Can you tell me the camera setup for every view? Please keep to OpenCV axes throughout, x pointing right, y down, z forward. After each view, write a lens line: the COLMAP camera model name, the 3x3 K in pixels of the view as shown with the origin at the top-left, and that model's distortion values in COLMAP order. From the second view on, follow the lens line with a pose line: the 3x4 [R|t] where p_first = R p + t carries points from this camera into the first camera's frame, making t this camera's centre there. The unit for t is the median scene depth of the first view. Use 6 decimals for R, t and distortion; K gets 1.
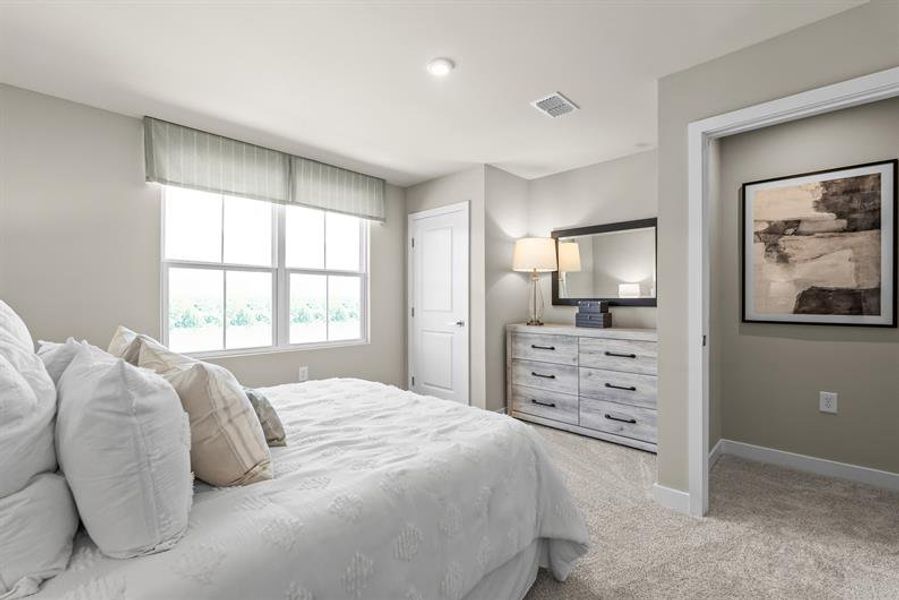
lens RADIAL K [[410.9, 0, 447.4], [0, 410.9, 302.1], [0, 0, 1]] dist [-0.000026, 0.000228]
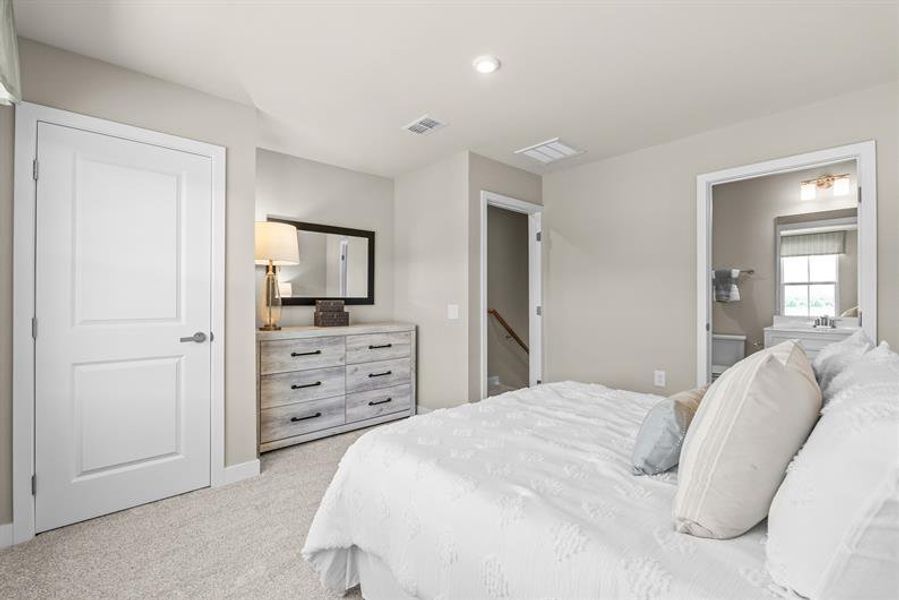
lens RADIAL K [[410.9, 0, 452.5], [0, 410.9, 299.9], [0, 0, 1]] dist [-0.000026, 0.000228]
pose [[0.015881, -0.000870, 0.999874, -0.666288], [0.009457, 0.999955, 0.000720, -0.001415], [-0.999829, 0.009445, 0.015889, 0.703104]]
